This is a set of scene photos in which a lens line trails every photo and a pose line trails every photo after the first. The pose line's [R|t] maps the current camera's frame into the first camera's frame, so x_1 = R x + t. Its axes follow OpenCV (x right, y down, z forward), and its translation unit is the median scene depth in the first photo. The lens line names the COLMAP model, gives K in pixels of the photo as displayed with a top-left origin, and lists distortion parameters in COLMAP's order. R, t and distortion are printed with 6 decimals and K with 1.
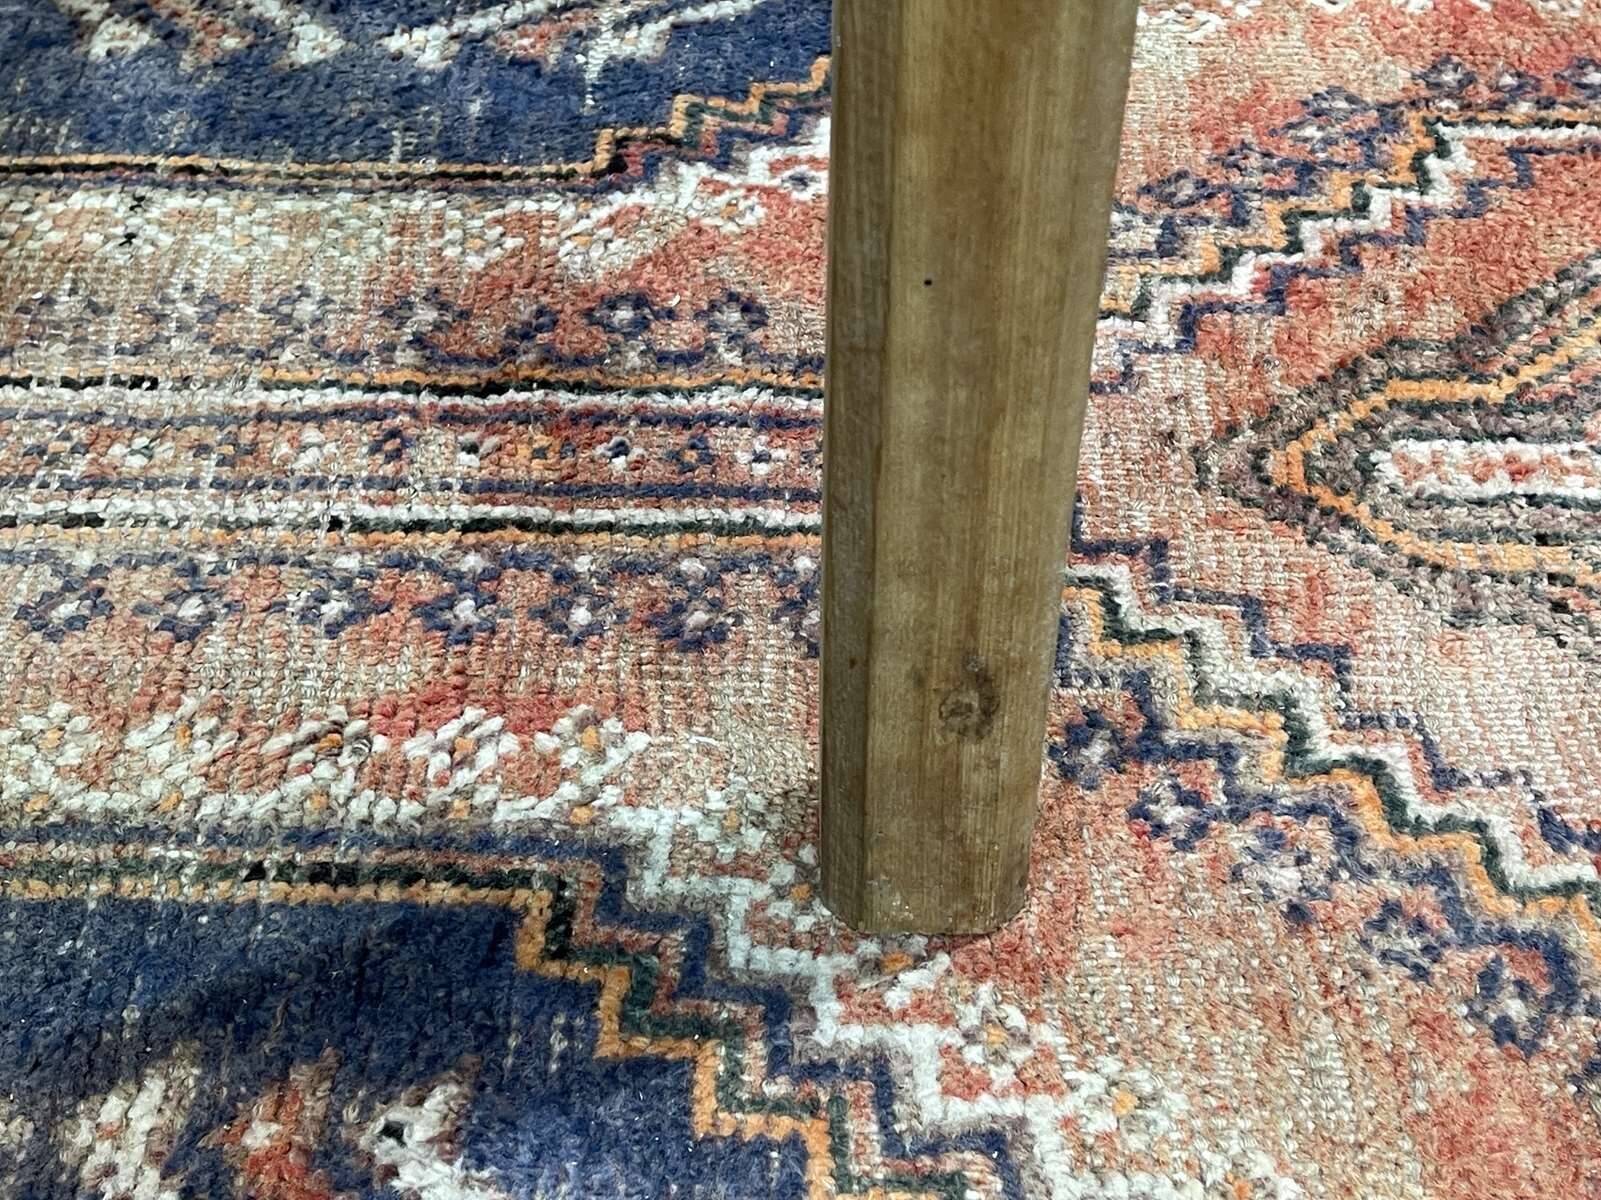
lens RADIAL K [[2266.1, 0, 828.2], [0, 2266.1, 594.1], [0, 0, 1]] dist [0.059783, 0.000000]
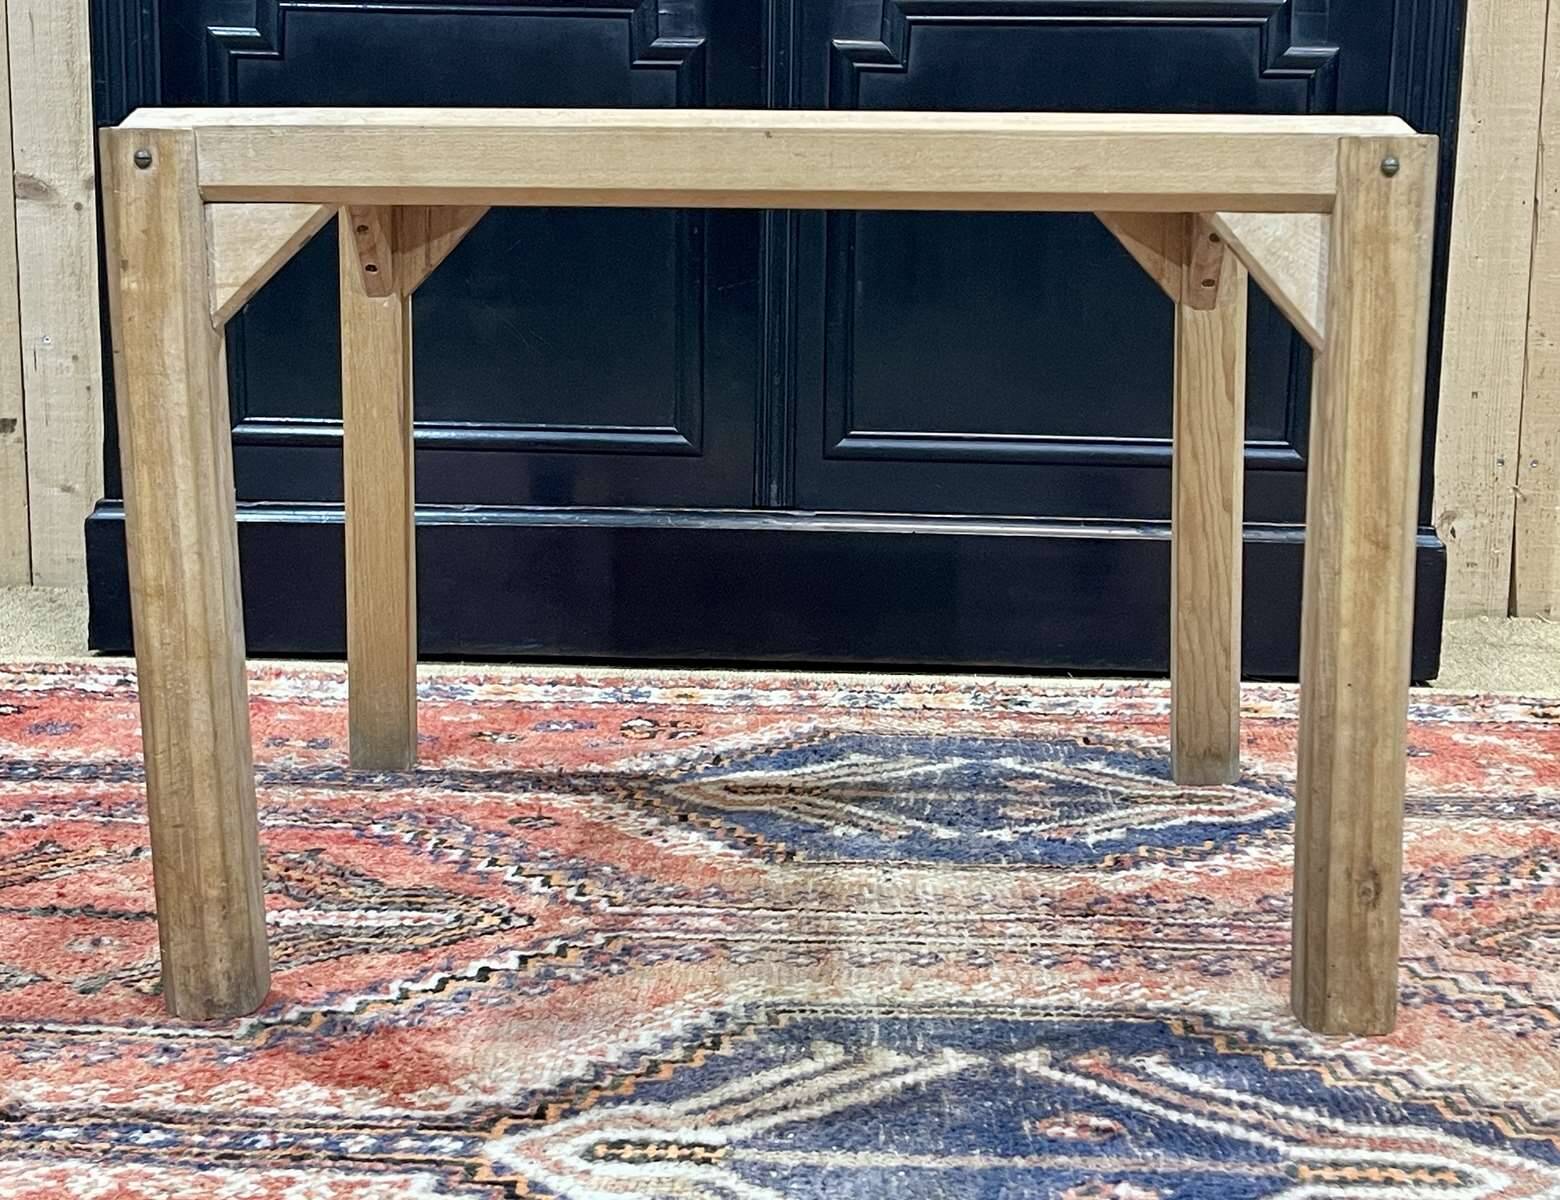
lens RADIAL K [[2410.1, 0, 790.8], [0, 2410.1, 630.0], [0, 0, 1]] dist [0.063085, 0.000000]
pose [[0.999009, -0.005425, -0.044171, -0.323048], [-0.020112, 0.830373, -0.556845, 0.929015], [0.039699, 0.557182, 0.829441, -0.982257]]
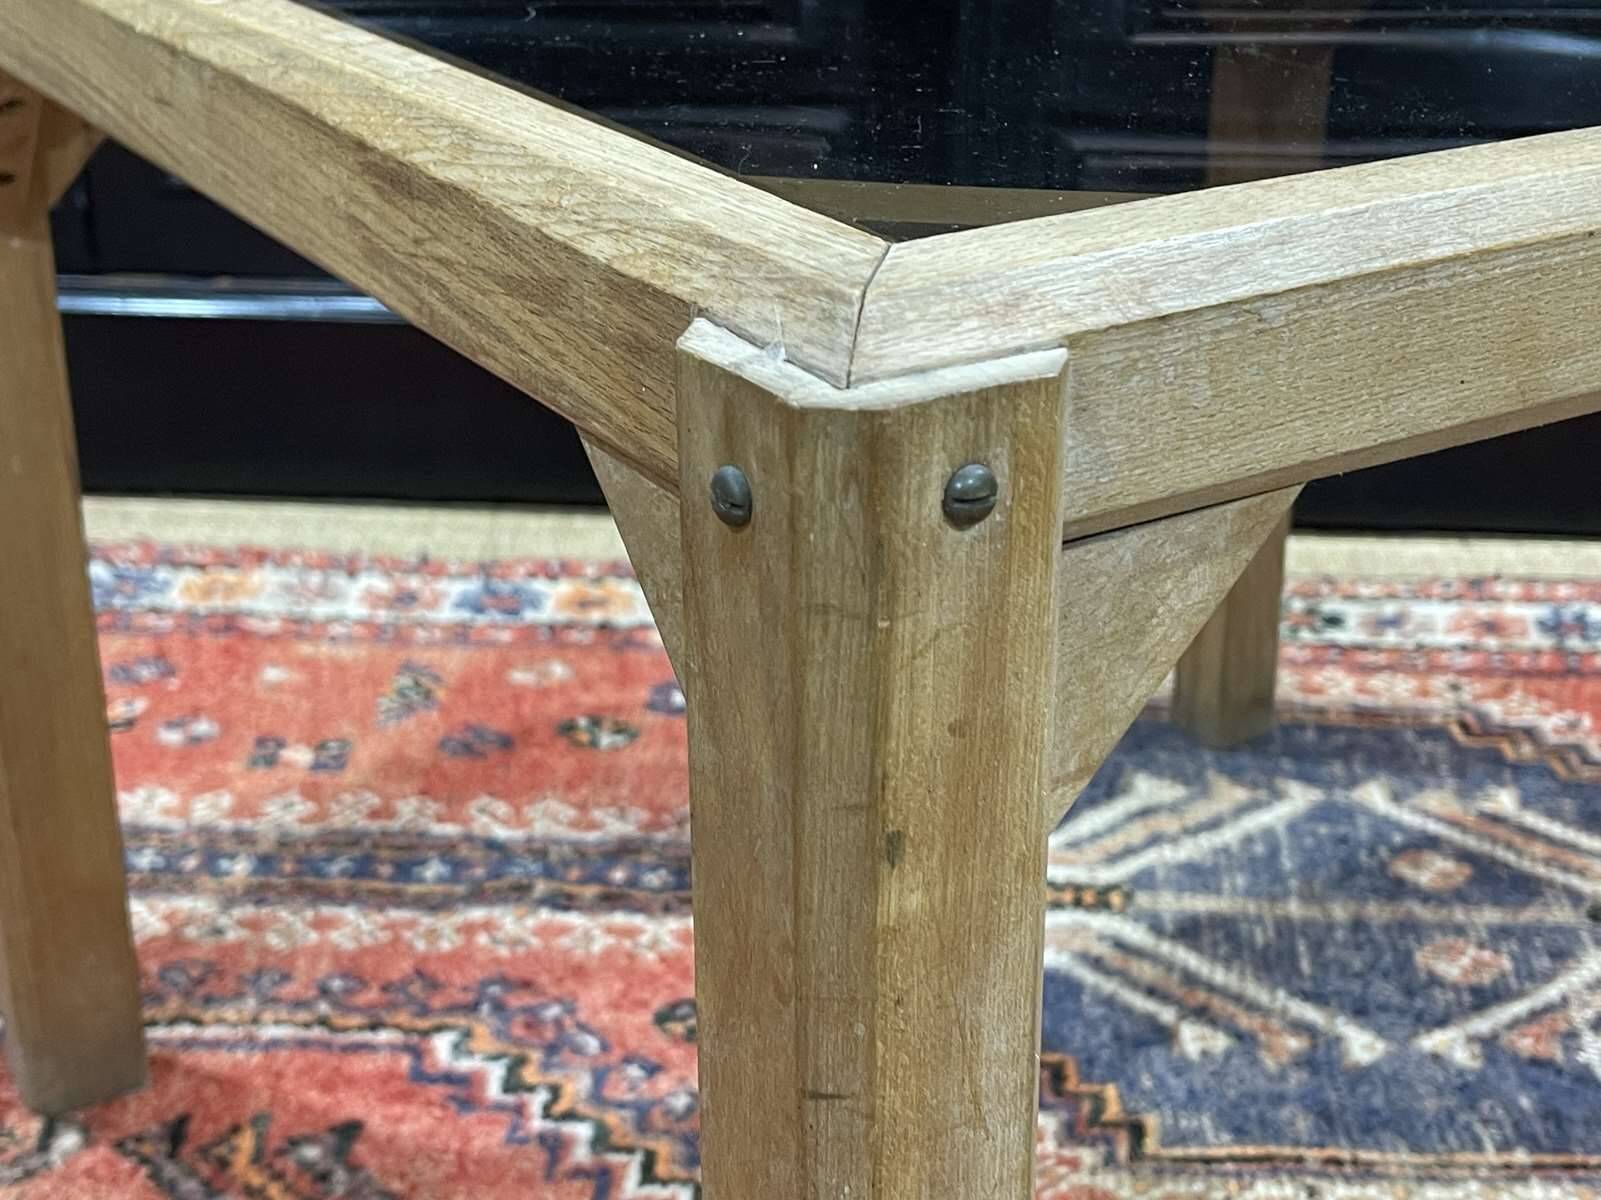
lens RADIAL K [[2266.1, 0, 828.5], [0, 2266.1, 648.5], [0, 0, 1]] dist [0.059783, 0.000000]
pose [[0.999949, 0.004212, -0.009184, -0.605994], [-0.006984, 0.944977, -0.327062, -0.052390], [0.007301, 0.327109, 0.944958, -0.255786]]
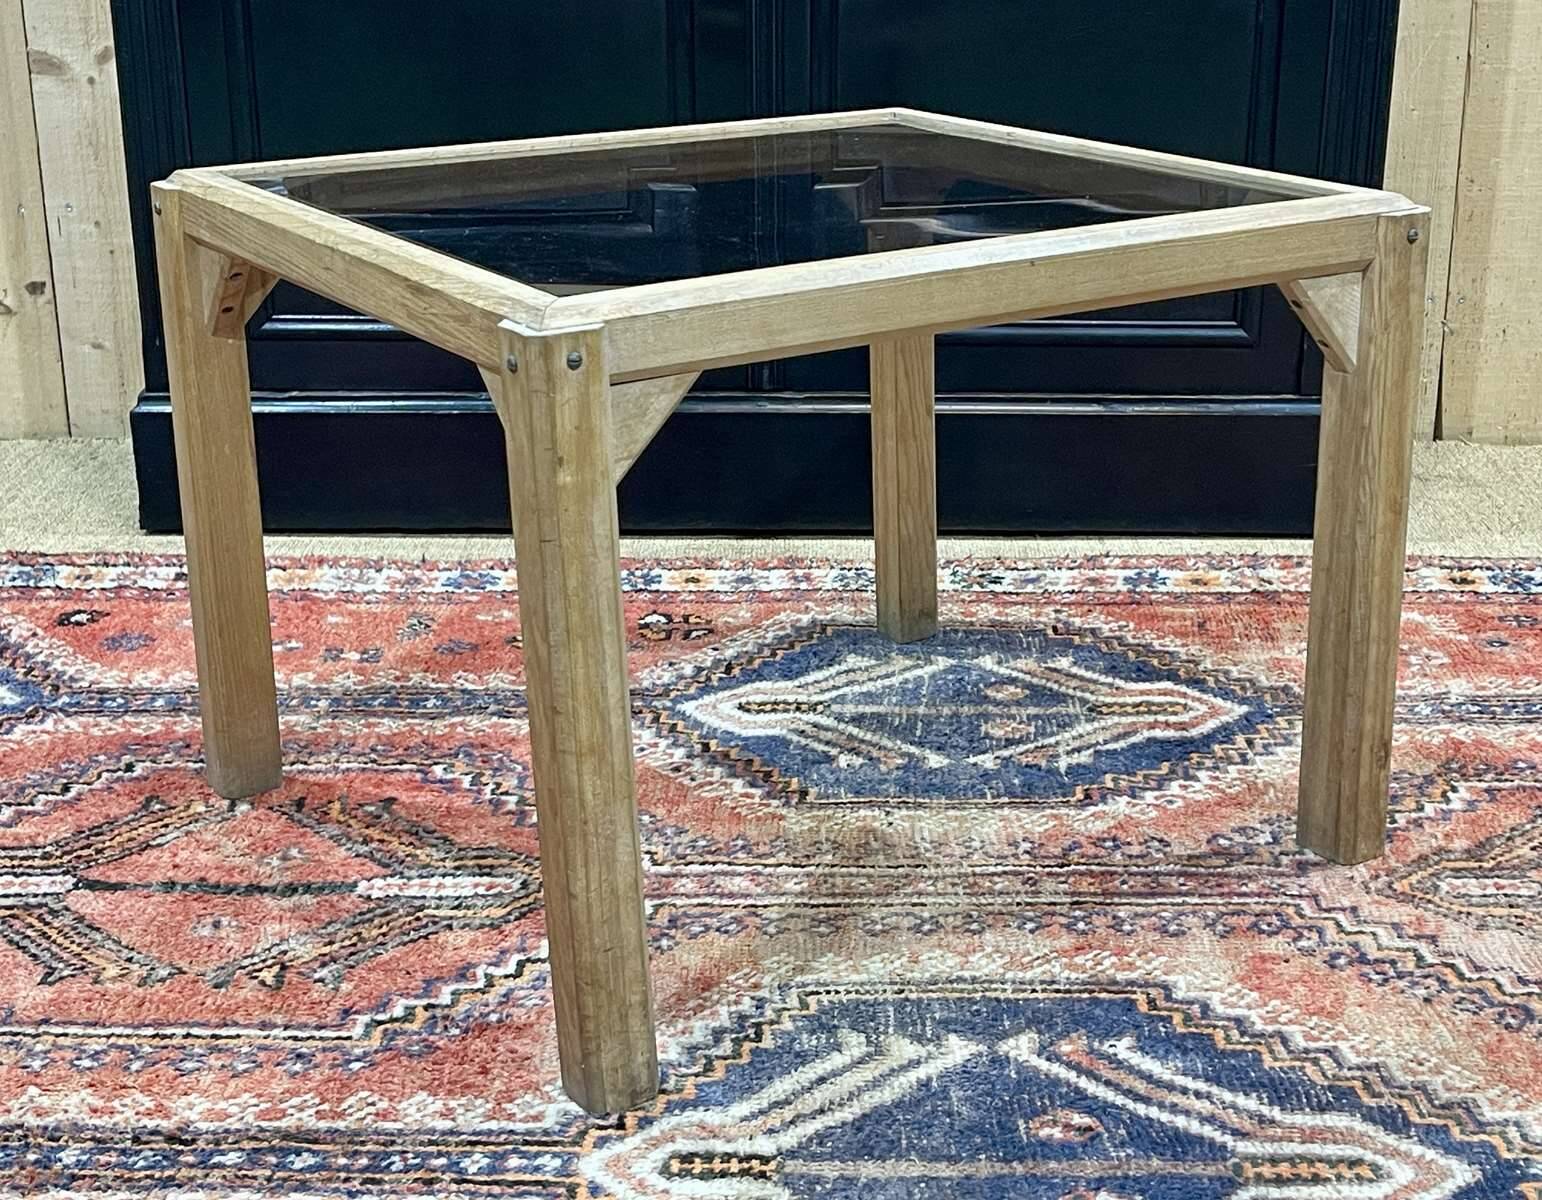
lens RADIAL K [[2348.2, 0, 804.0], [0, 2348.2, 607.8], [0, 0, 1]] dist [0.069929, 0.000000]
pose [[0.999504, -0.022750, -0.021758, -0.366895], [0.011592, 0.908600, -0.417507, 0.705600], [0.029268, 0.417048, 0.908413, -1.399984]]
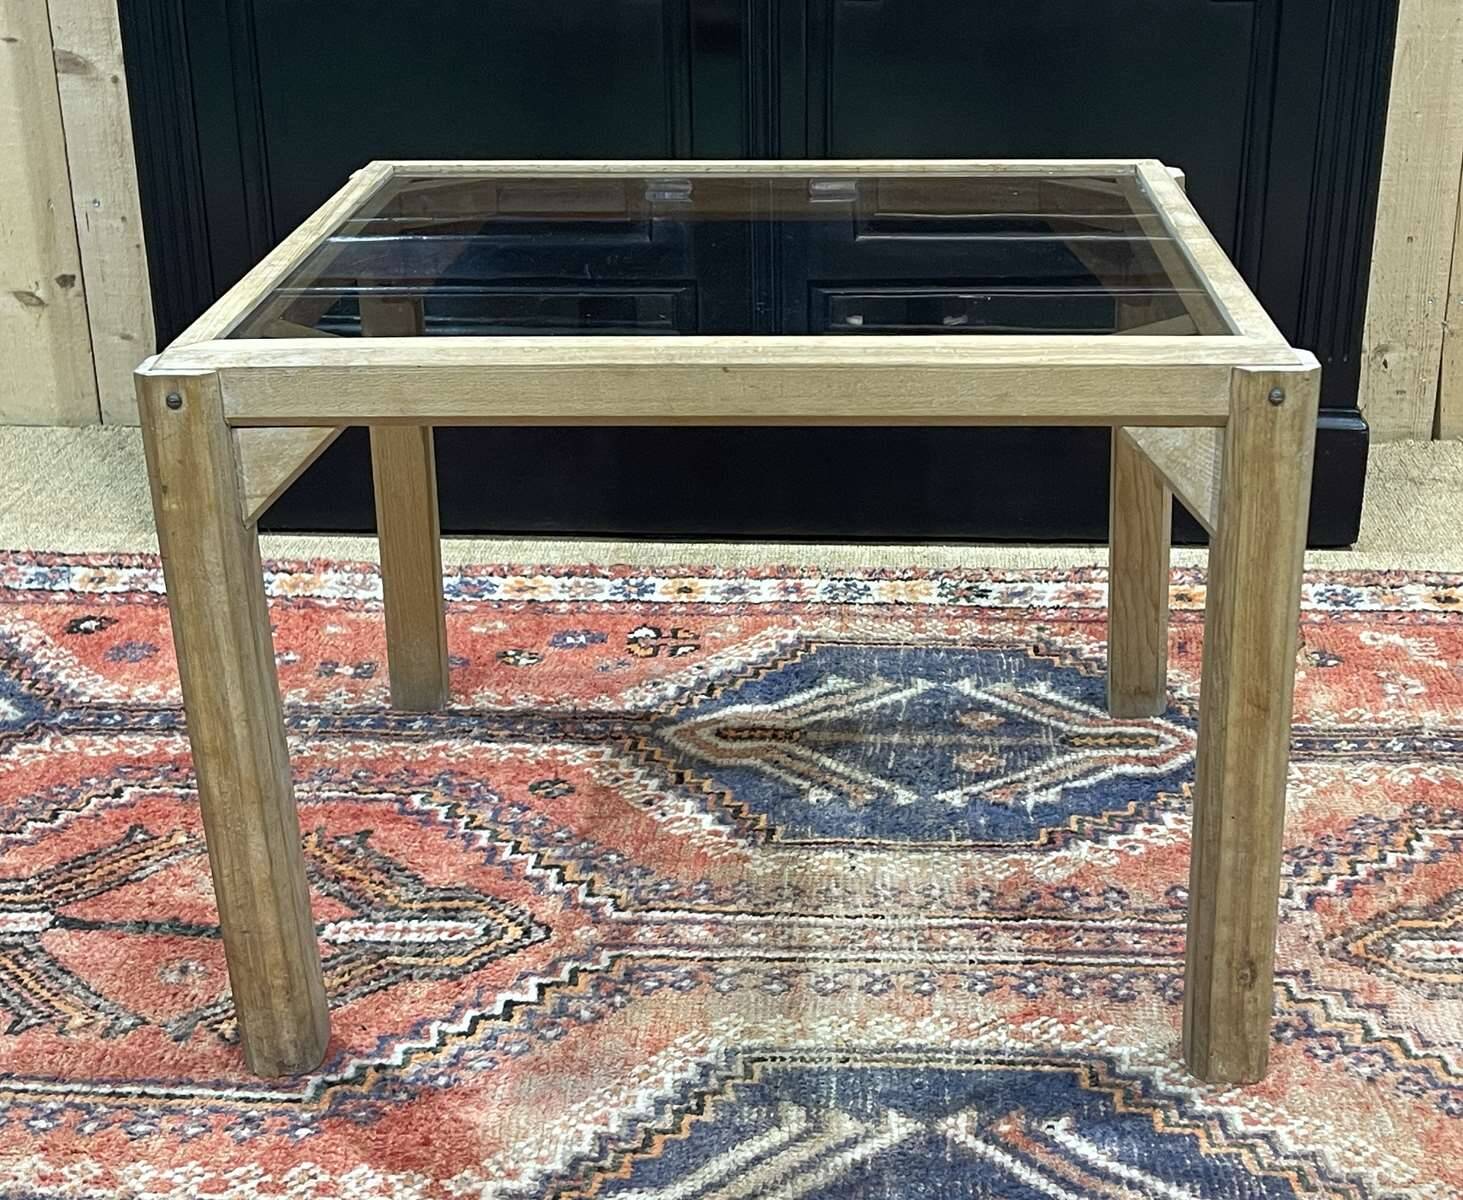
lens RADIAL K [[2217.9, 0, 780.8], [0, 2217.9, 631.0], [0, 0, 1]] dist [0.062076, 0.000000]
pose [[0.998074, -0.009581, -0.061297, -0.257979], [-0.013570, 0.930367, -0.366378, 0.501812], [0.060539, 0.366504, 0.928445, -1.347115]]
